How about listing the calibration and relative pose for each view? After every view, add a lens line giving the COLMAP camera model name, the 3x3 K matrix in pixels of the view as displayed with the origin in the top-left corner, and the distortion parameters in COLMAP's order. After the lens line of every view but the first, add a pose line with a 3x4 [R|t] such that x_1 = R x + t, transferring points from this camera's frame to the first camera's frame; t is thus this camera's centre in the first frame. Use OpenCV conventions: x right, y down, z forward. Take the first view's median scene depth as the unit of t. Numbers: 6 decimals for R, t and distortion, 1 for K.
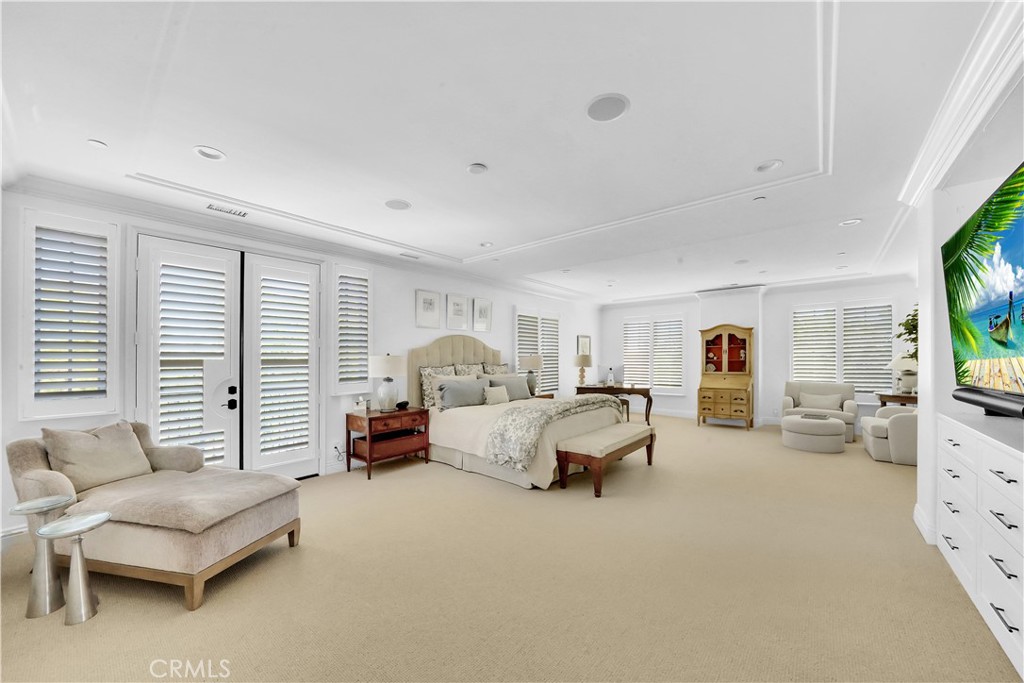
lens RADIAL K [[383.7, 0, 503.5], [0, 383.7, 351.2], [0, 0, 1]] dist [0.001067, 0.000097]
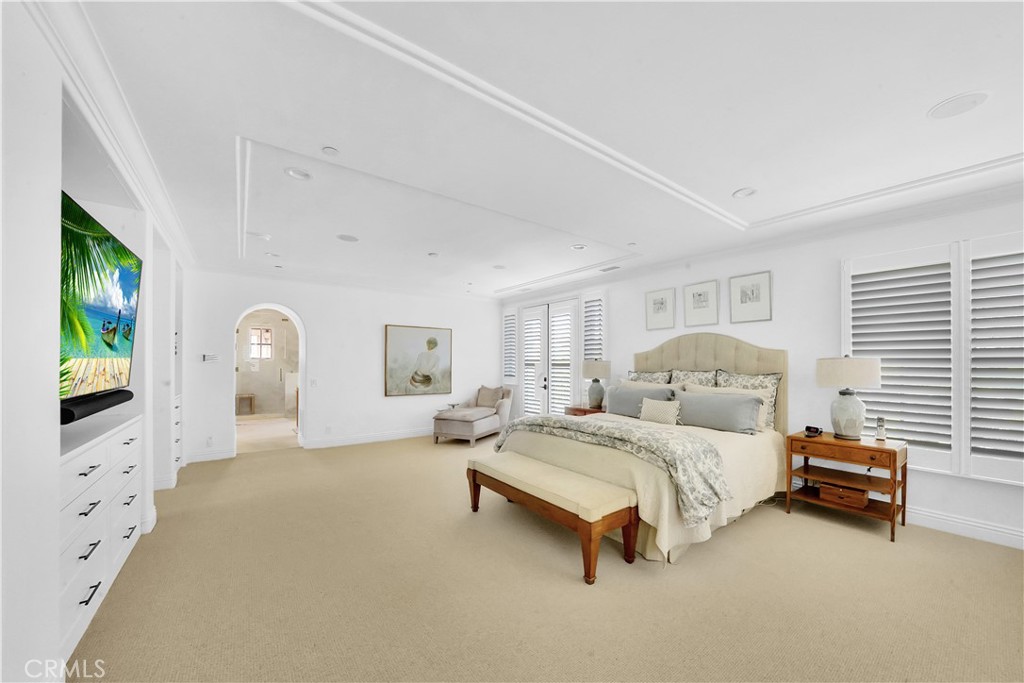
lens RADIAL K [[373.5, 0, 512.3], [0, 373.5, 362.1], [0, 0, 1]] dist [0.000287, 0.000045]
pose [[-0.251689, -0.005078, -0.967795, 0.912355], [0.008199, 0.999939, -0.007379, 0.022543], [0.967773, -0.009792, -0.251632, 1.090905]]
